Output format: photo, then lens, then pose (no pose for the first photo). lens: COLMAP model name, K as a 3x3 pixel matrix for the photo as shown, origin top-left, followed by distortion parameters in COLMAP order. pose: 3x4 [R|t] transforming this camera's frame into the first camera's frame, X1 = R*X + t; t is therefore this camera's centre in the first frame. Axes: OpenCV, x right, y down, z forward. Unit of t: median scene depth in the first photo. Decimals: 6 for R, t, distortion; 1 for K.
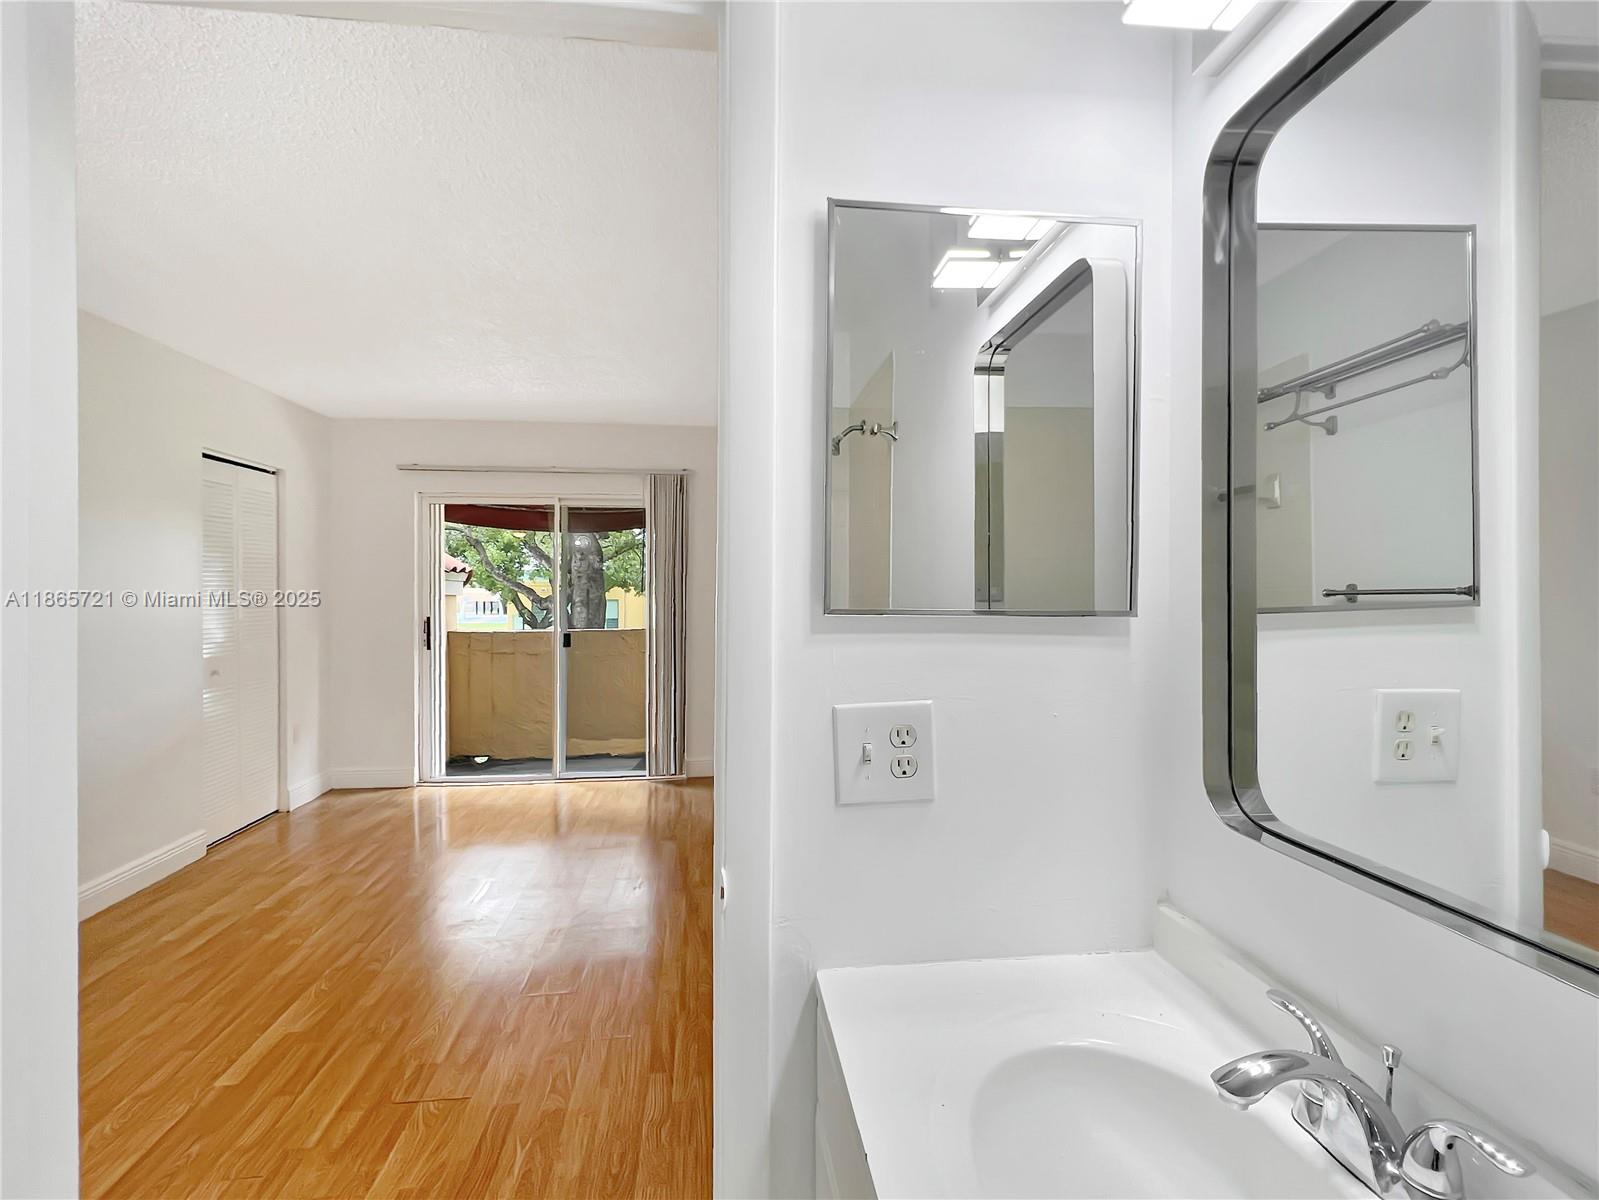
lens RADIAL K [[792.2, 0, 800.7], [0, 792.2, 516.3], [0, 0, 1]] dist [-0.000641, 0.001005]
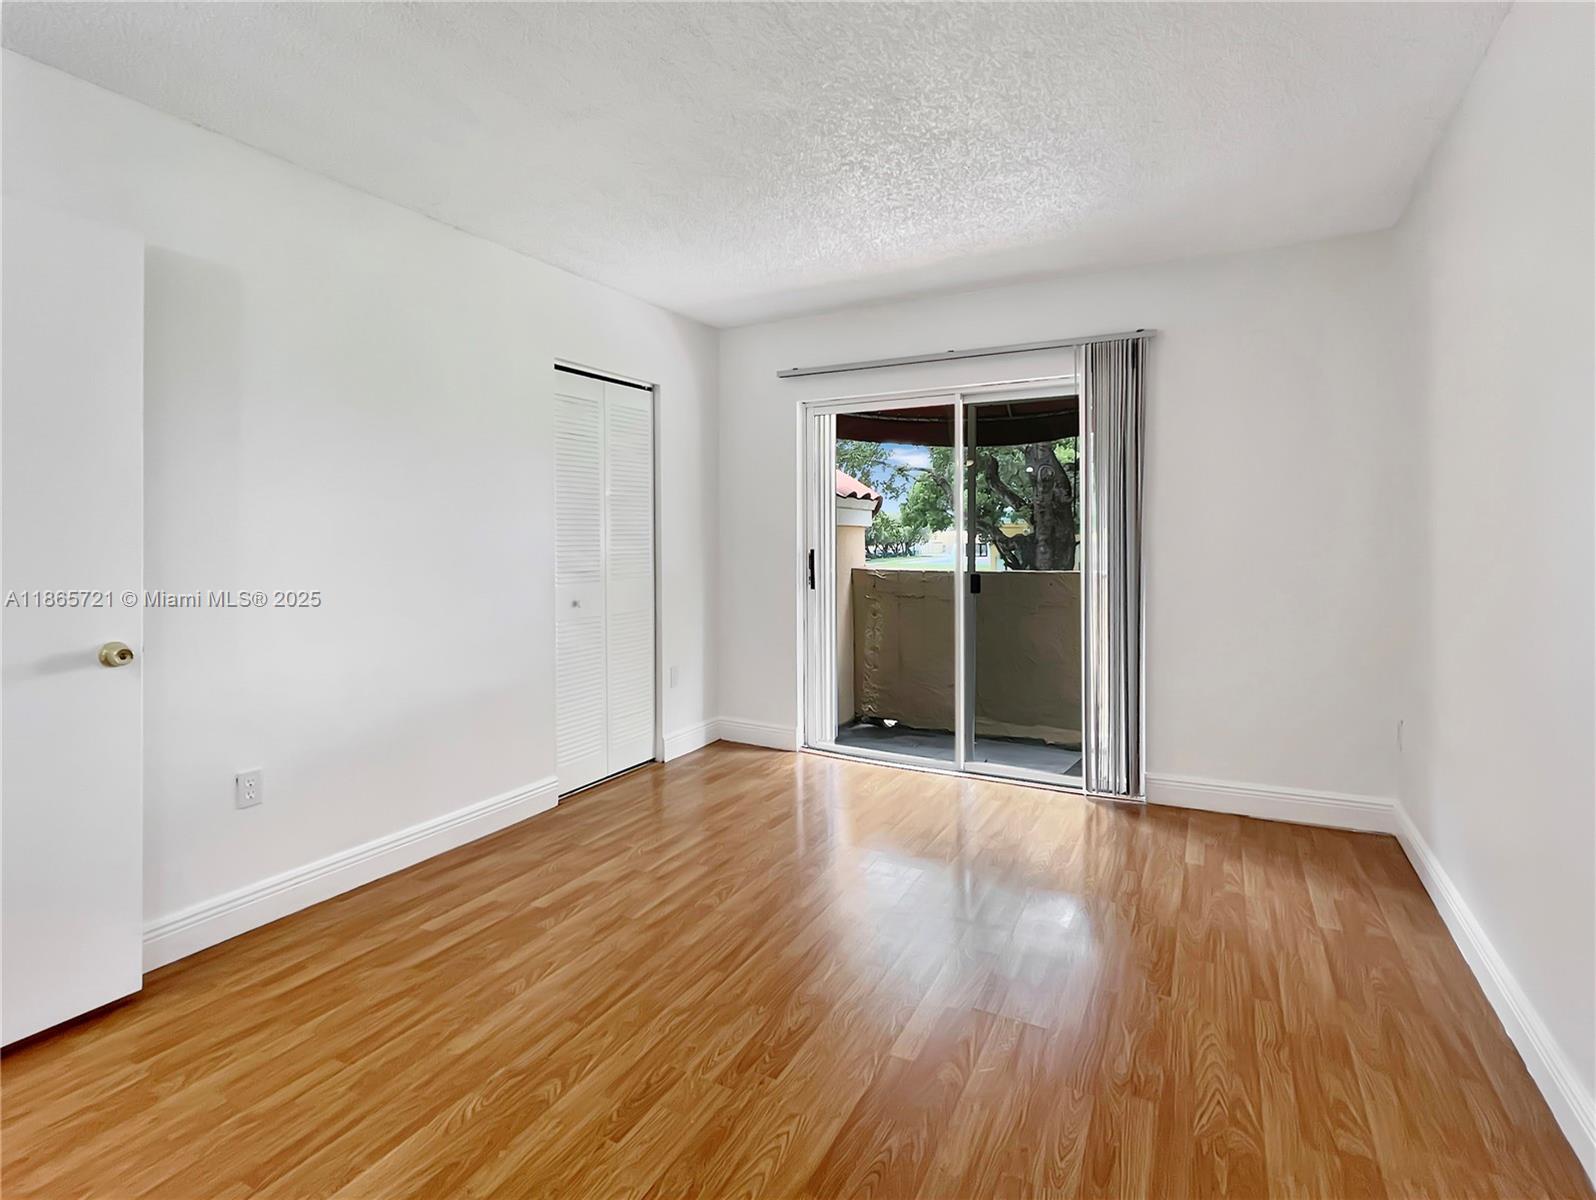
lens RADIAL K [[790.7, 0, 799.2], [0, 790.7, 516.5], [0, 0, 1]] dist [-0.000641, 0.001005]
pose [[0.821747, -0.011231, -0.569741, -0.008935], [0.051463, 0.997183, 0.054569, 0.050500], [0.567523, -0.074162, 0.820010, 0.342580]]
